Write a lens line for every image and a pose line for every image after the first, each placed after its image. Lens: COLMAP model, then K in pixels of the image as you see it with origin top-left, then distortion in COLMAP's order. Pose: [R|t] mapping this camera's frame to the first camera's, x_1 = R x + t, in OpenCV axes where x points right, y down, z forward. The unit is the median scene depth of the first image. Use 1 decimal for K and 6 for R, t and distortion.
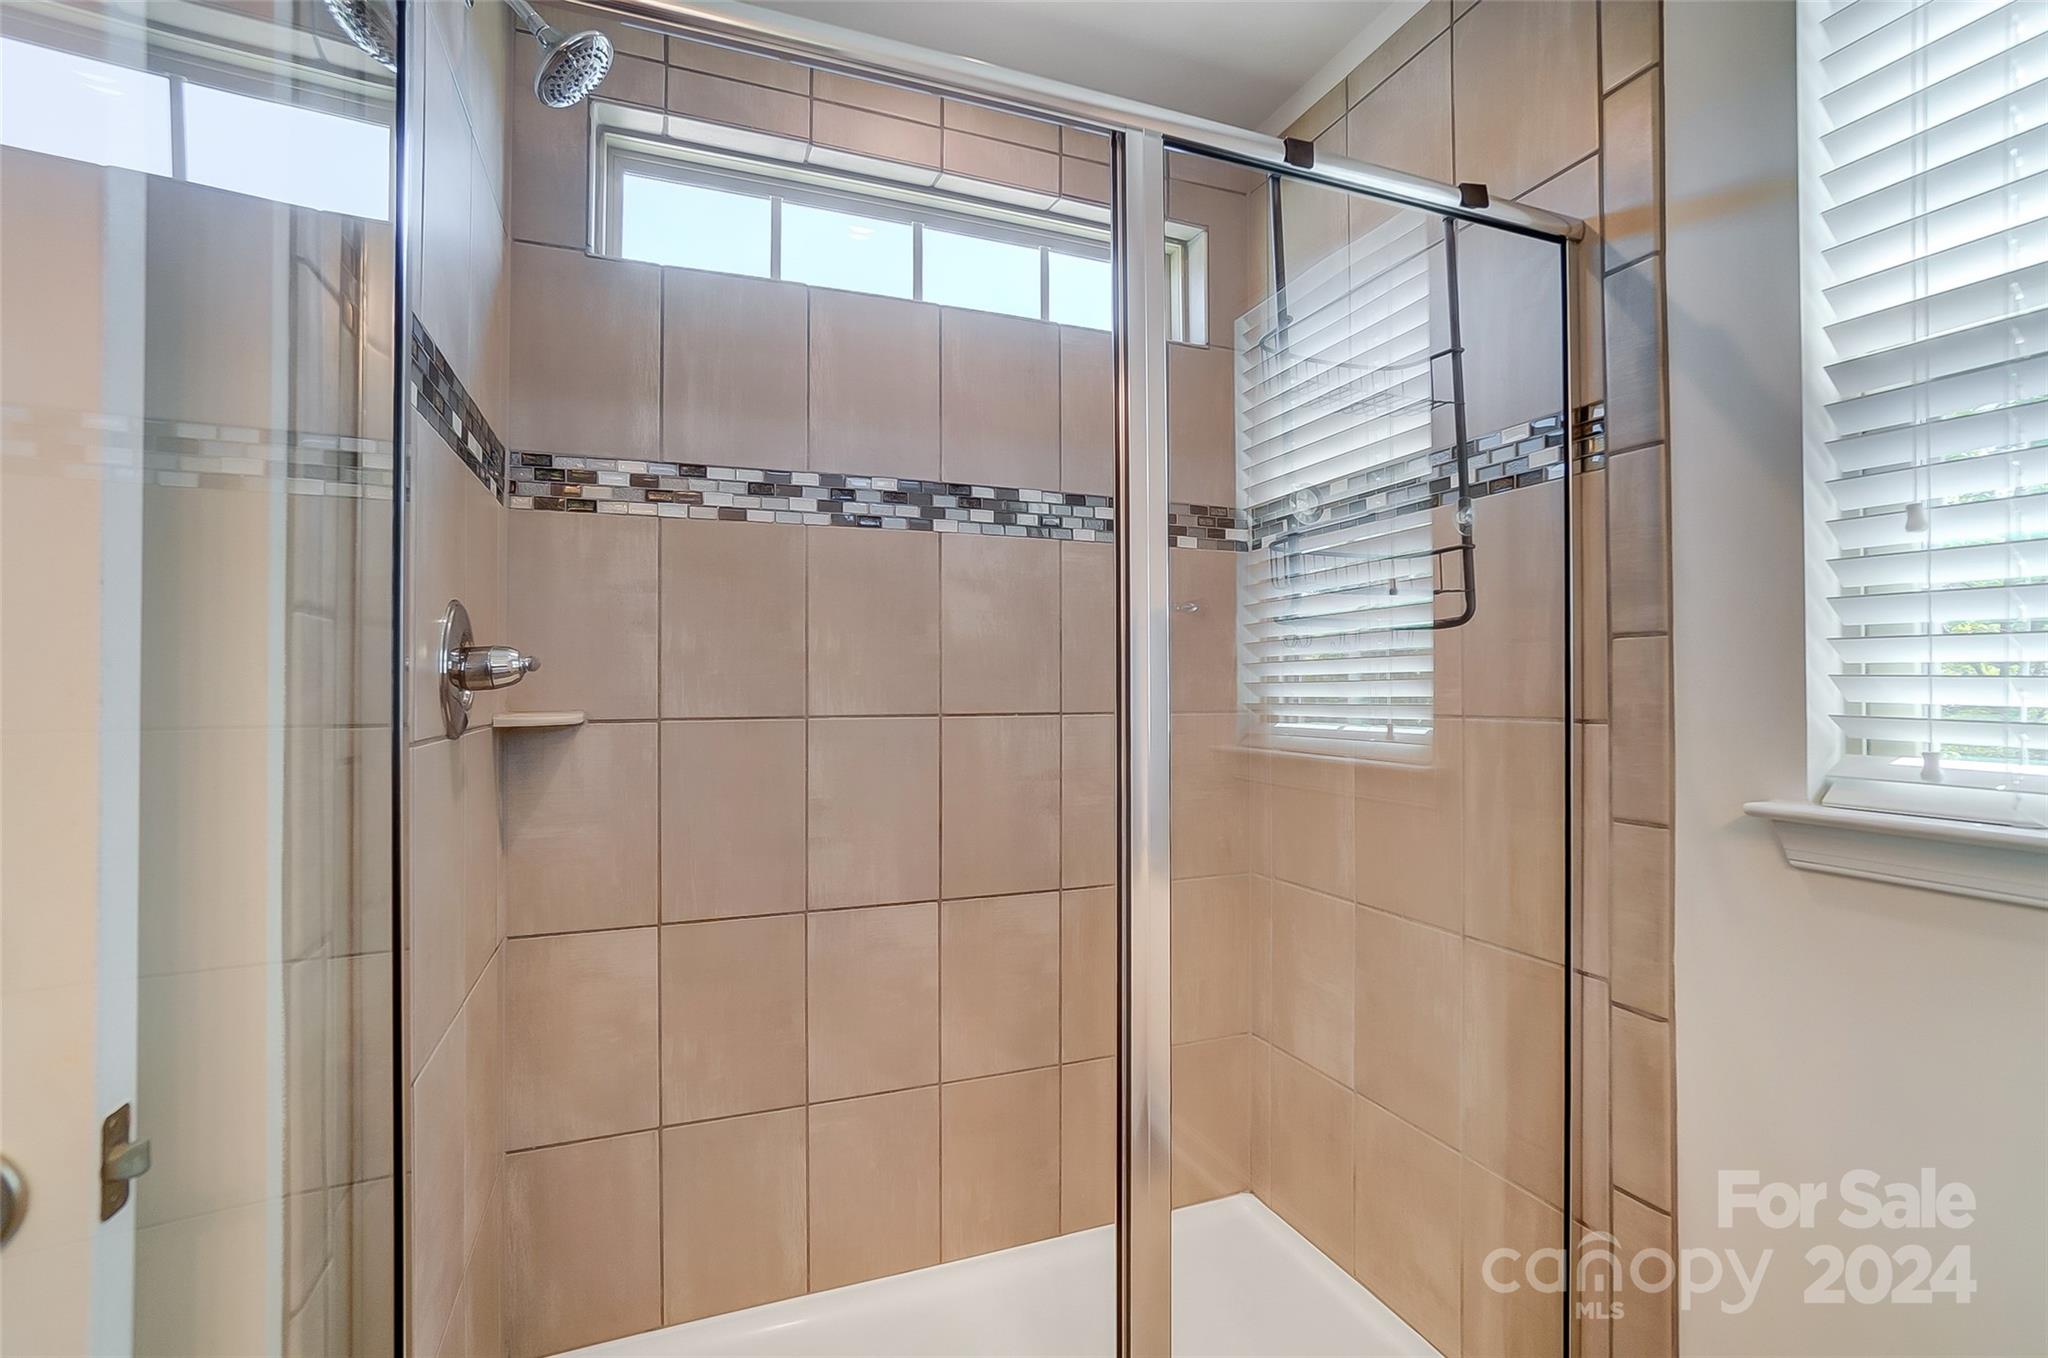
lens RADIAL K [[894.3, 0, 1022.0], [0, 894.3, 683.1], [0, 0, 1]] dist [-0.042413, 0.014866]
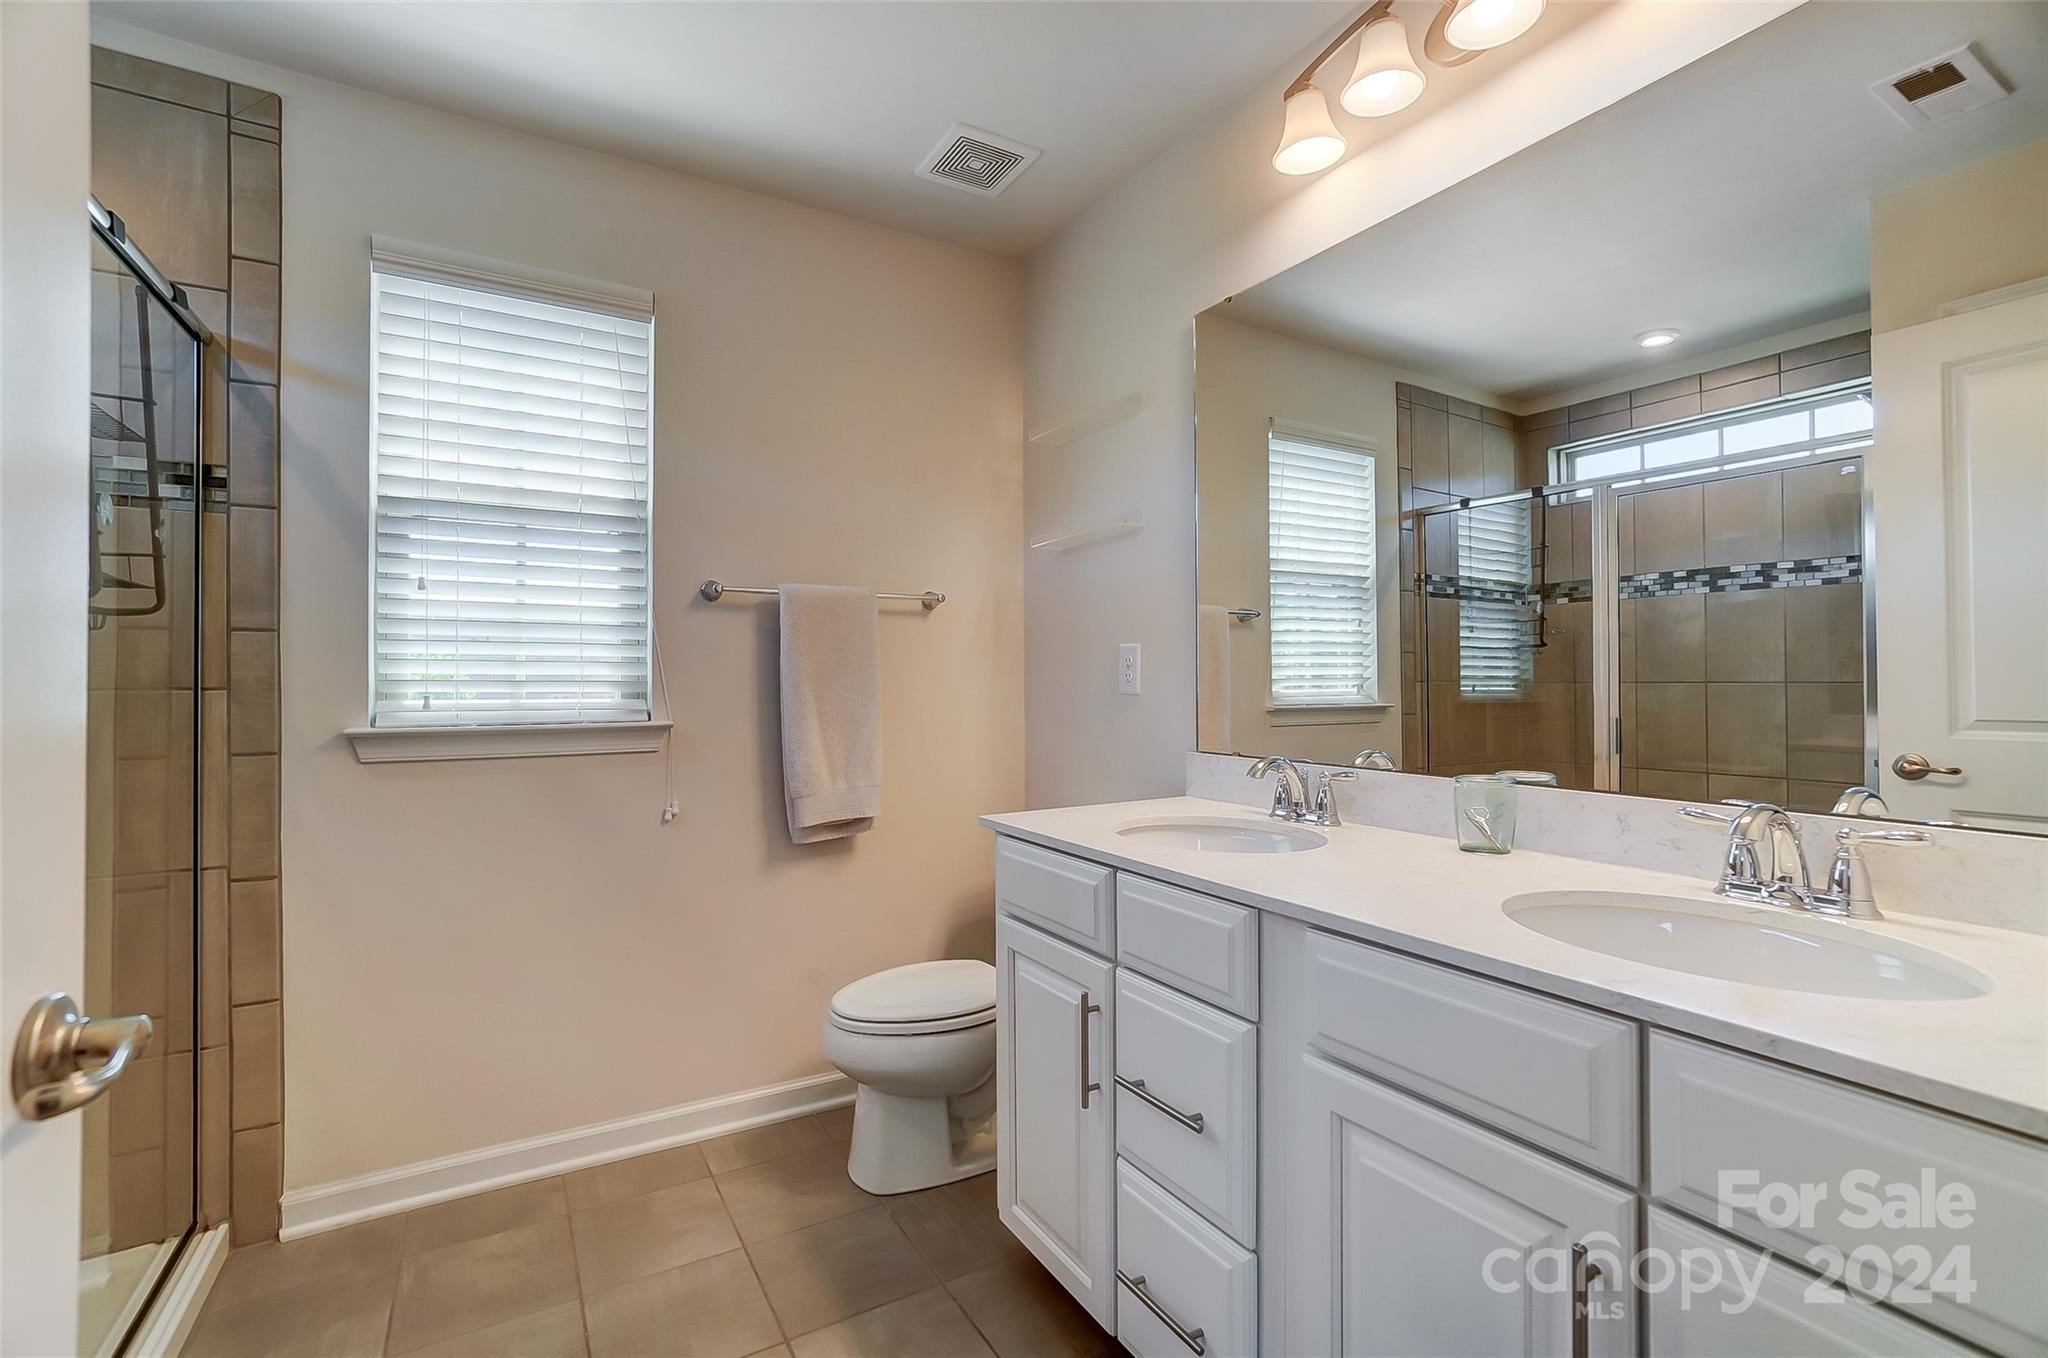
lens RADIAL K [[900.6, 0, 1024.0], [0, 900.6, 679.0], [0, 0, 1]] dist [-0.035737, 0.015002]
pose [[-0.170393, 0.001143, 0.985376, -1.025726], [-0.003295, 0.999993, -0.001730, 0.027427], [-0.985371, -0.003541, -0.170388, -0.048516]]
